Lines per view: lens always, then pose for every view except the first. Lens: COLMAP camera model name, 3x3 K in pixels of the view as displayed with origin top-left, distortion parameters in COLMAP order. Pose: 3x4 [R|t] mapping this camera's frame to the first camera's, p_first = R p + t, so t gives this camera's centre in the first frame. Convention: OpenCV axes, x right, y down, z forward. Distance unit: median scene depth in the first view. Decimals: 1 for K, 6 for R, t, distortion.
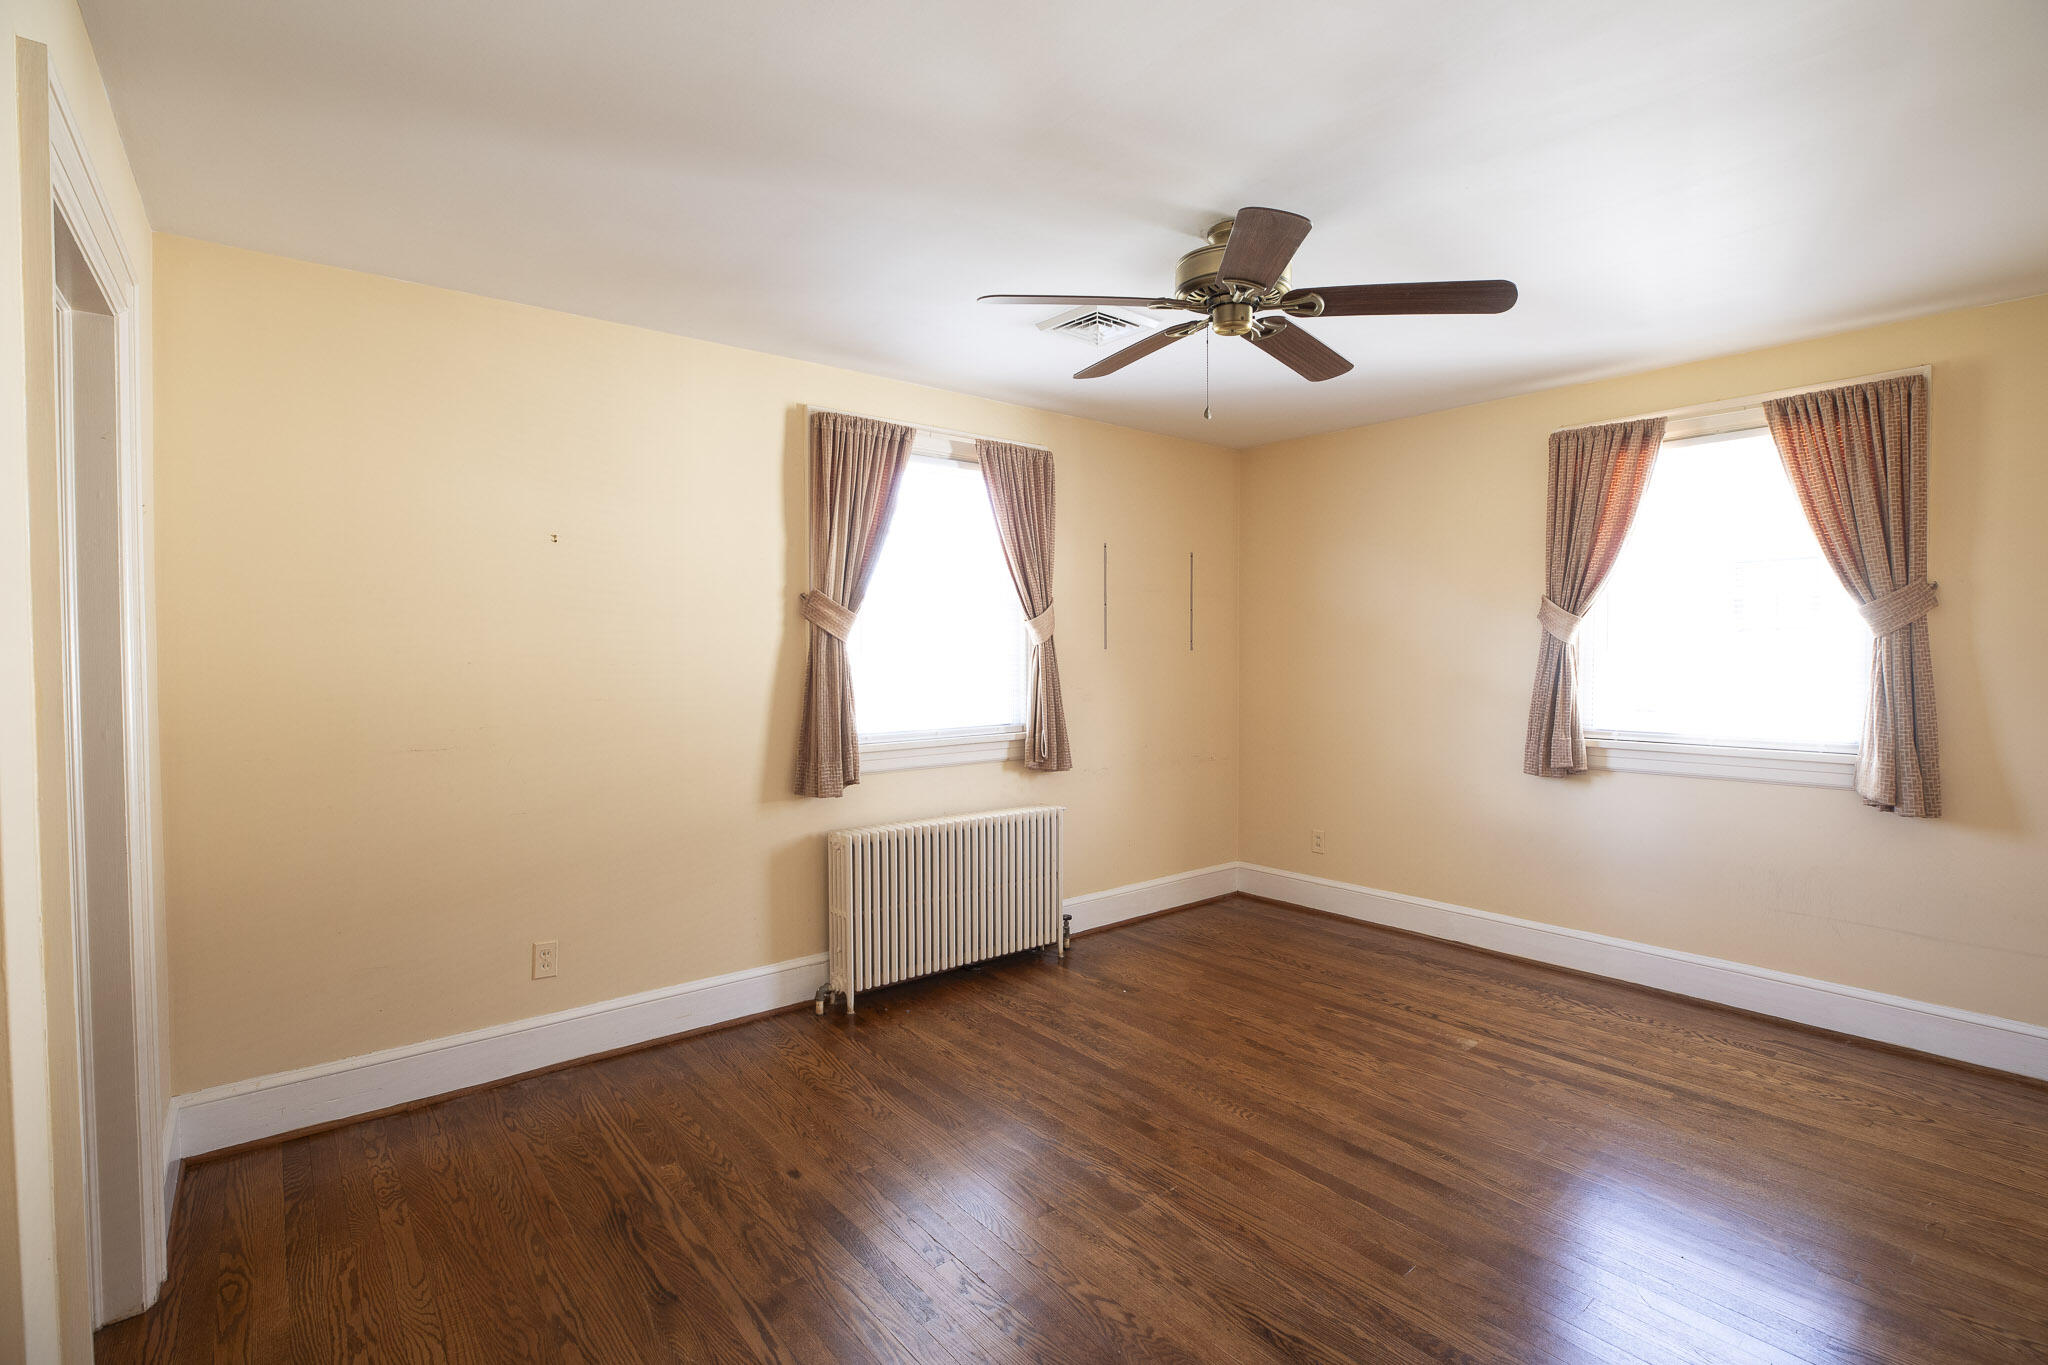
lens RADIAL K [[936.1, 0, 1028.5], [0, 936.1, 681.0], [0, 0, 1]] dist [-0.045001, 0.013866]
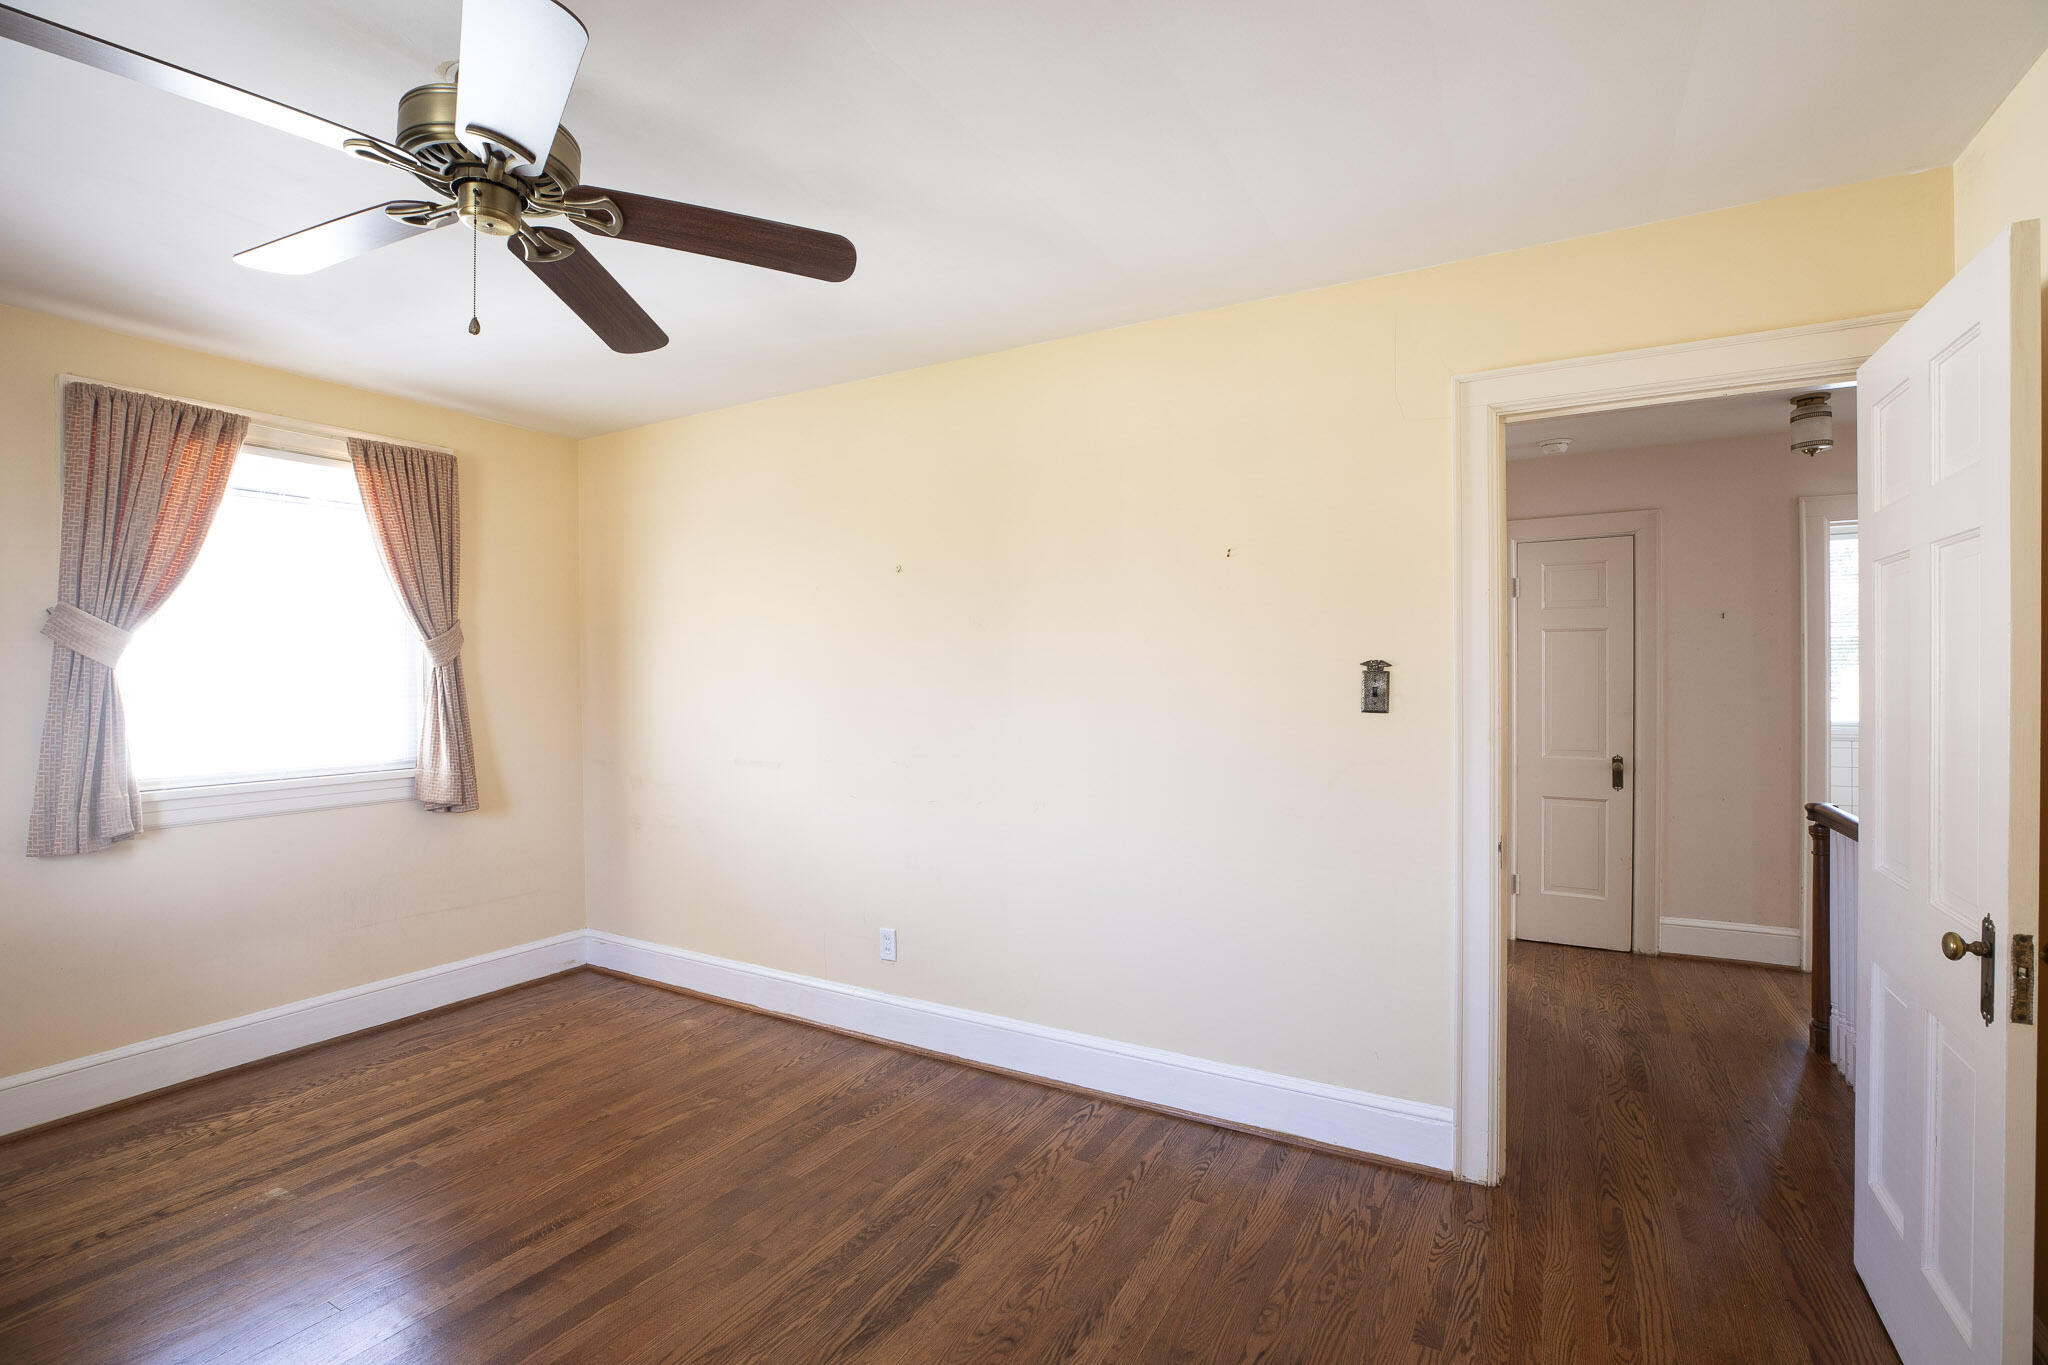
lens RADIAL K [[936.1, 0, 1028.5], [0, 936.1, 681.0], [0, 0, 1]] dist [-0.045001, 0.013866]
pose [[-0.352438, -0.001679, 0.935833, -0.402783], [0.036274, 0.999222, 0.015454, -0.017101], [-0.935132, 0.039393, -0.352104, 0.609380]]
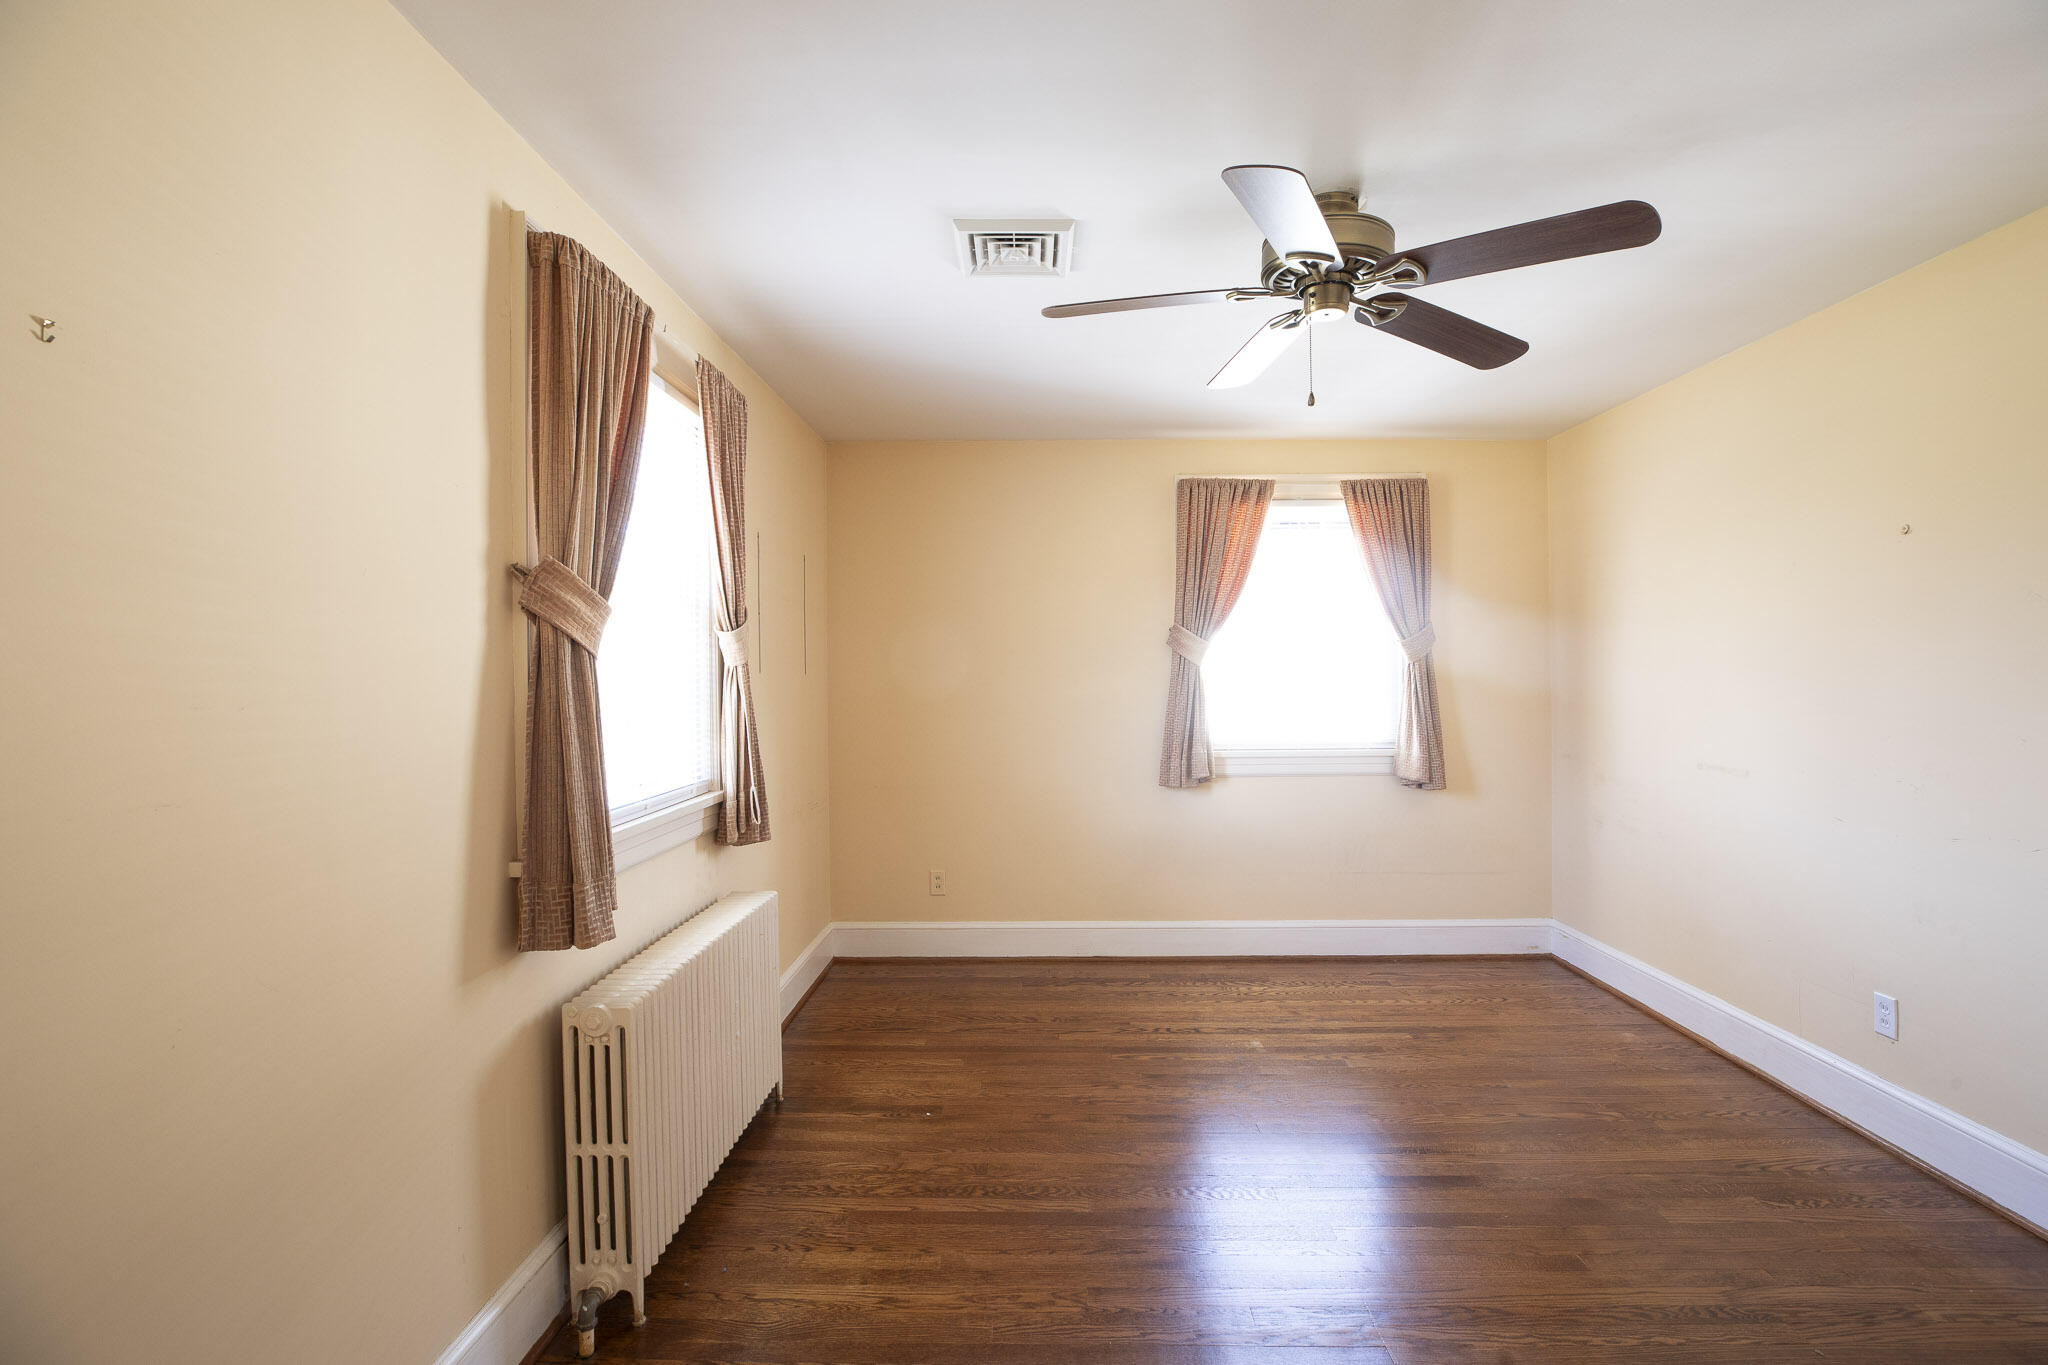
lens RADIAL K [[936.1, 0, 1028.5], [0, 936.1, 681.0], [0, 0, 1]] dist [-0.045001, 0.013866]
pose [[0.652193, -0.006041, 0.758029, -0.450332], [0.028753, 0.999446, -0.016774, -0.011199], [-0.757507, 0.032735, 0.652006, 0.450940]]
